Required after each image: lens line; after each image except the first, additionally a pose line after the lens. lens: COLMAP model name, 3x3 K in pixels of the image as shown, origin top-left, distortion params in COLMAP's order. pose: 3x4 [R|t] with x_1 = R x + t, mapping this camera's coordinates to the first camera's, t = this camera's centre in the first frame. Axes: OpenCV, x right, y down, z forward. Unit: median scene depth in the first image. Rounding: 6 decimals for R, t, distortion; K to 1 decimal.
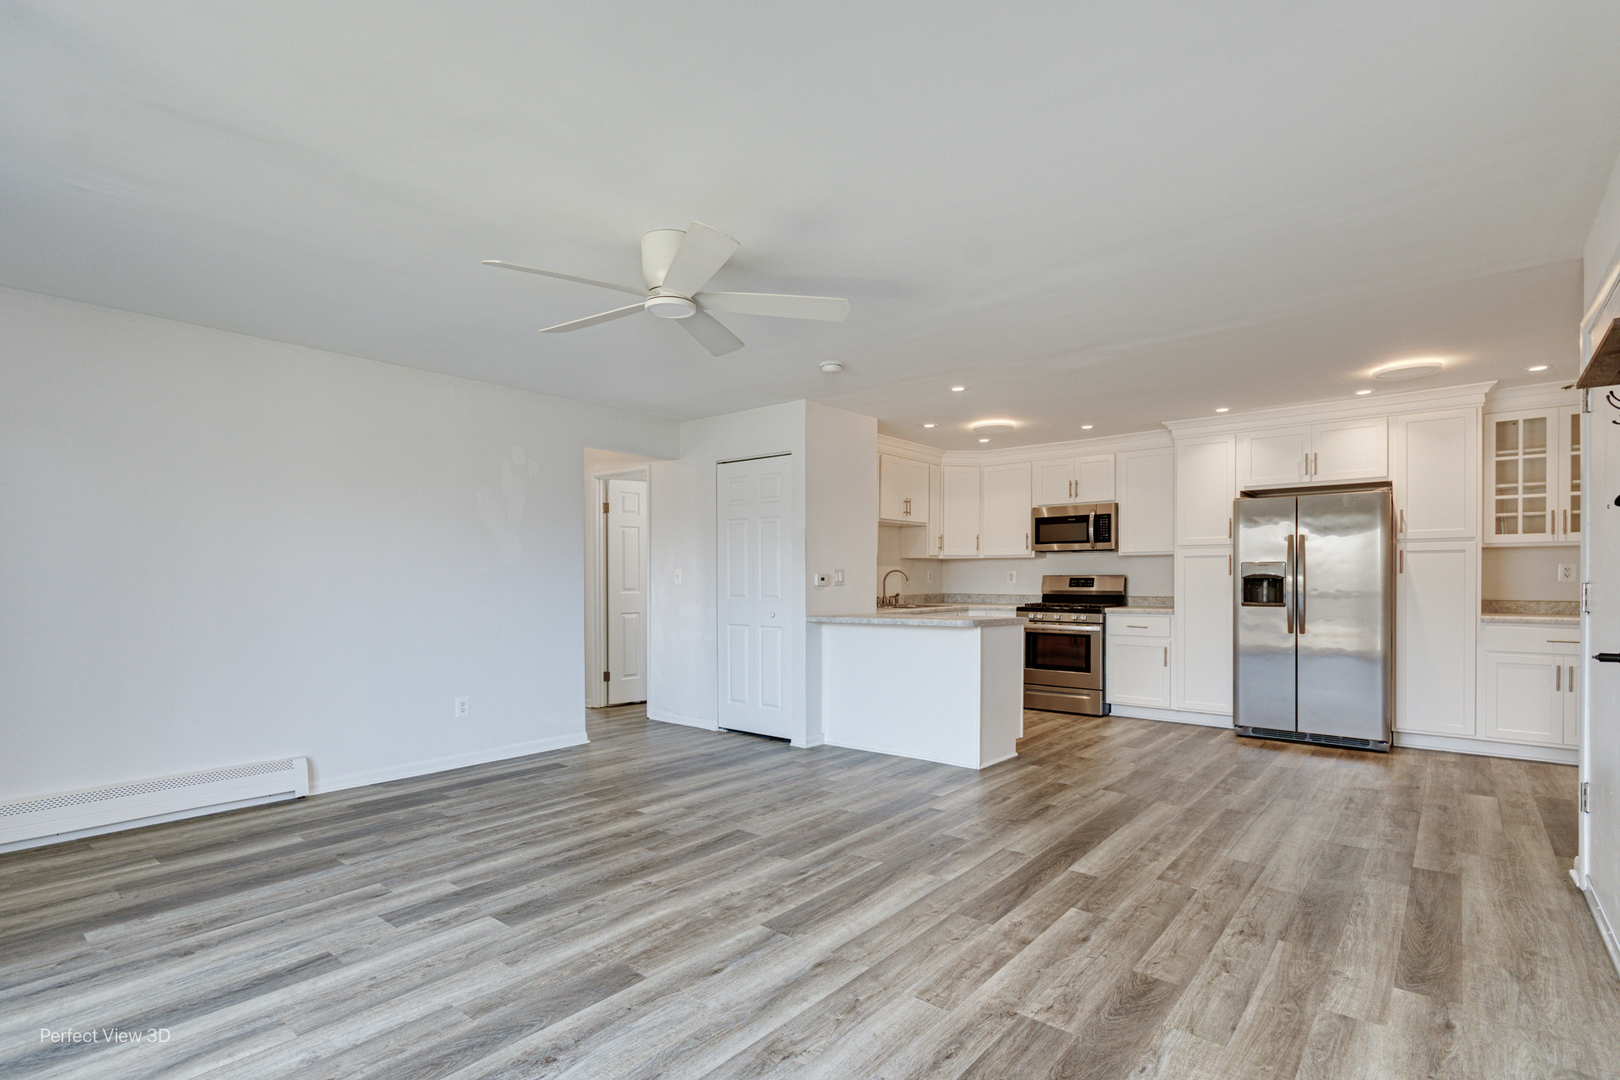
lens RADIAL K [[783.7, 0, 795.0], [0, 783.7, 581.8], [0, 0, 1]] dist [0.009545, -0.001750]
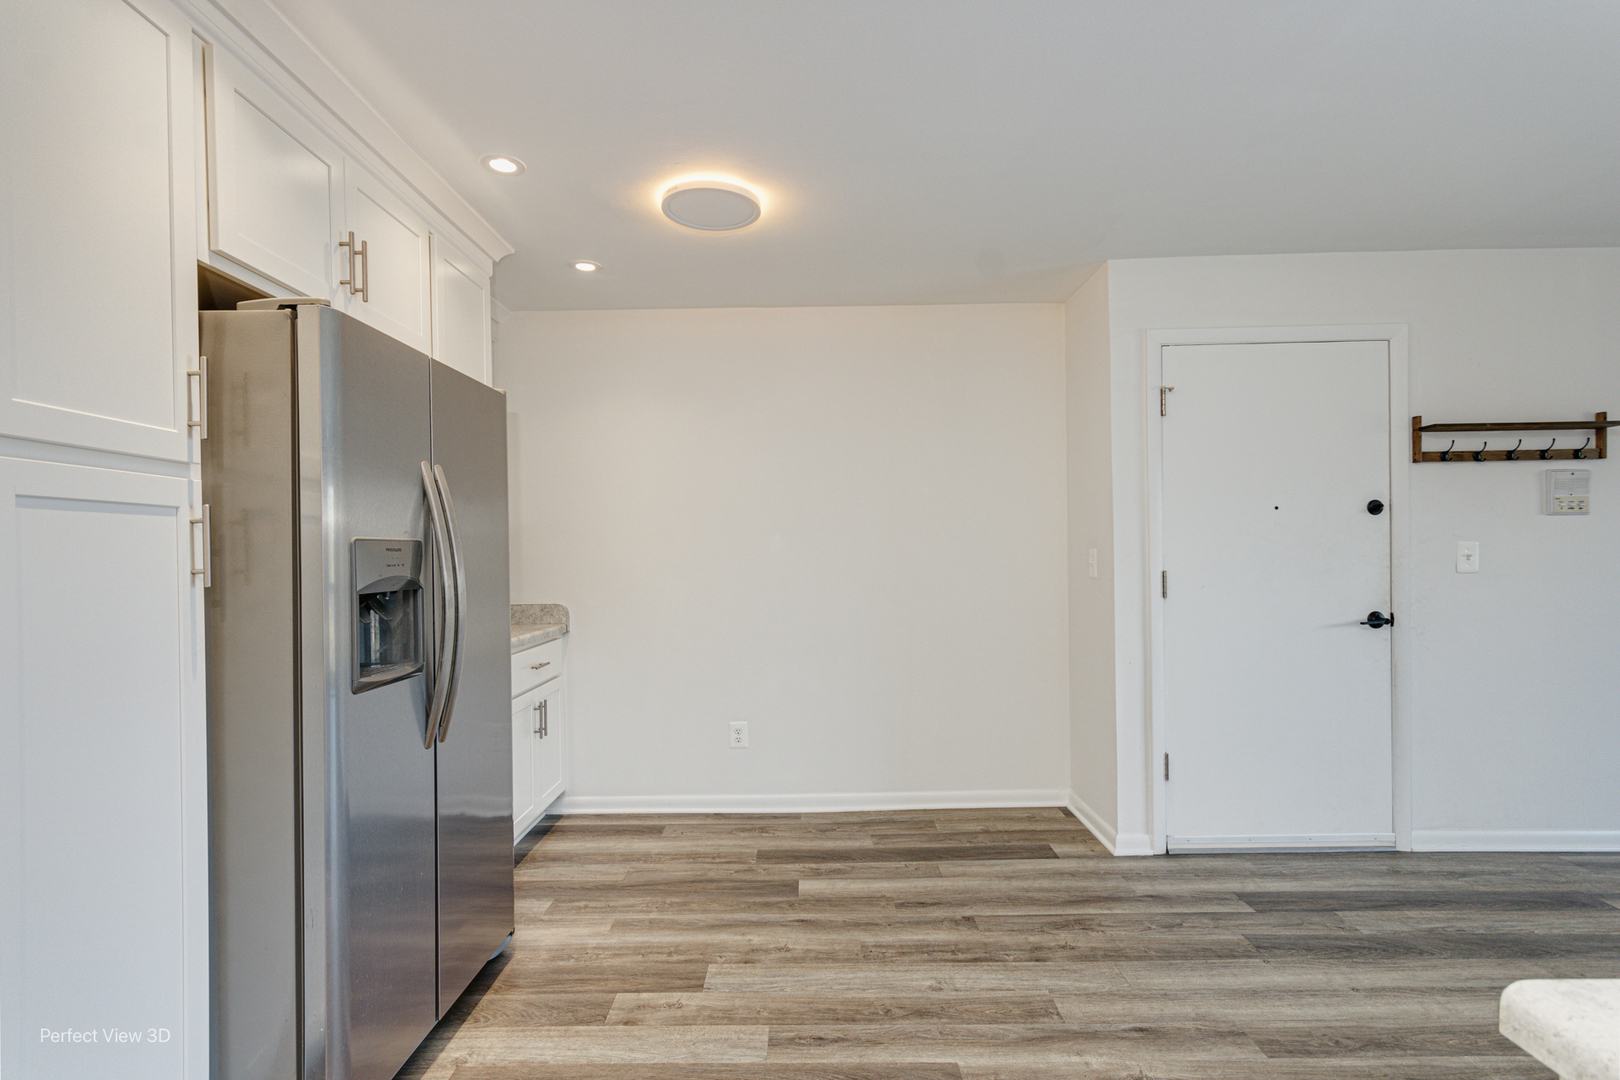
lens RADIAL K [[783.7, 0, 812.6], [0, 783.7, 551.2], [0, 0, 1]] dist [0.009545, -0.001750]
pose [[-0.645897, 0.006657, 0.763396, 0.316802], [0.015802, 0.999864, 0.004652, -0.024529], [-0.763261, 0.015068, -0.645915, 1.347962]]
